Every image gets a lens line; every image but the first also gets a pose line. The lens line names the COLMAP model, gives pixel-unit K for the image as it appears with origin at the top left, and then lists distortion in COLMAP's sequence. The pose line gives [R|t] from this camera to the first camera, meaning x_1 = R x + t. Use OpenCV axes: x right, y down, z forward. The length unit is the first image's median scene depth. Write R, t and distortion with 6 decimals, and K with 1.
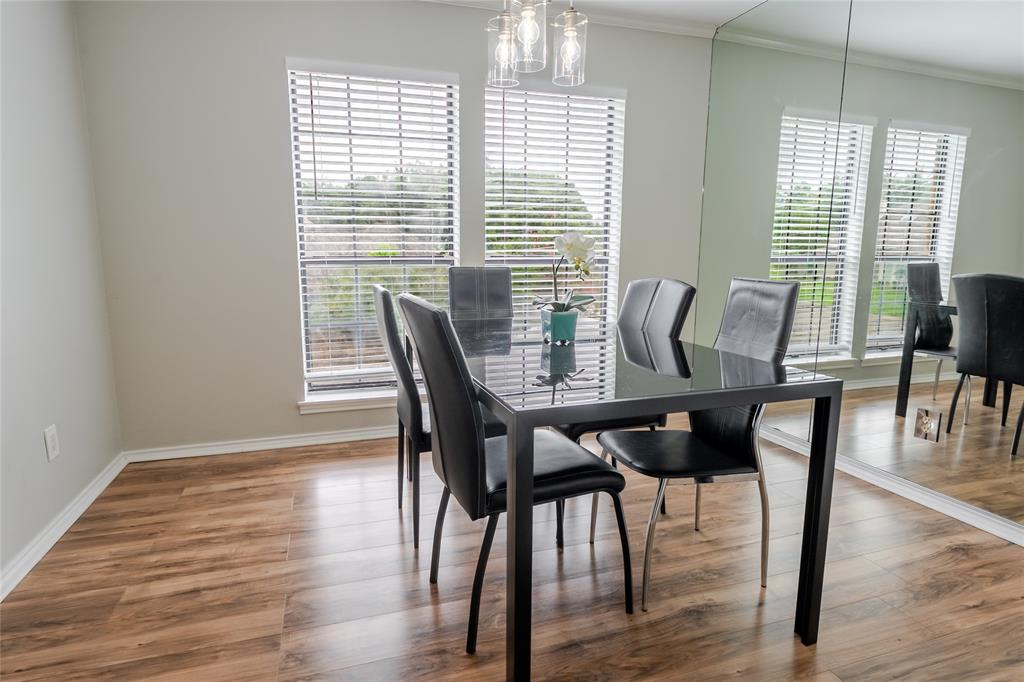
lens RADIAL K [[546.3, 0, 506.5], [0, 546.3, 338.5], [0, 0, 1]] dist [-0.001879, -0.000032]
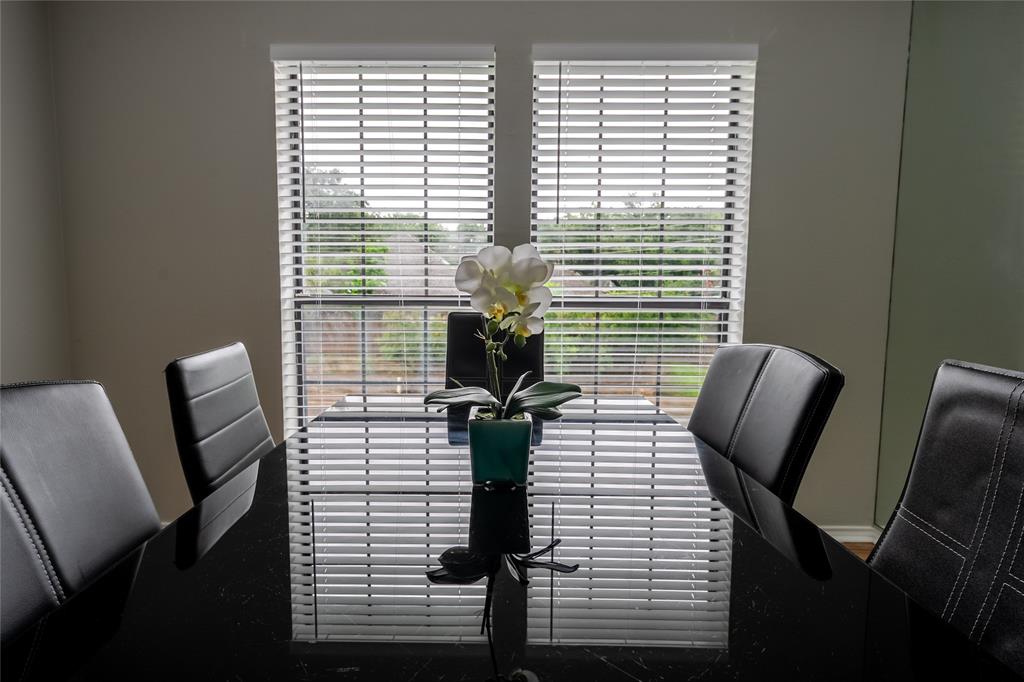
lens RADIAL K [[526.9, 0, 512.0], [0, 526.9, 341.0], [0, 0, 1]] dist [-0.004805, -0.000490]
pose [[0.950720, 0.034784, -0.308094, 0.161686], [-0.053898, 0.997099, -0.053744, -0.059770], [0.305331, 0.067701, 0.949836, 0.376093]]
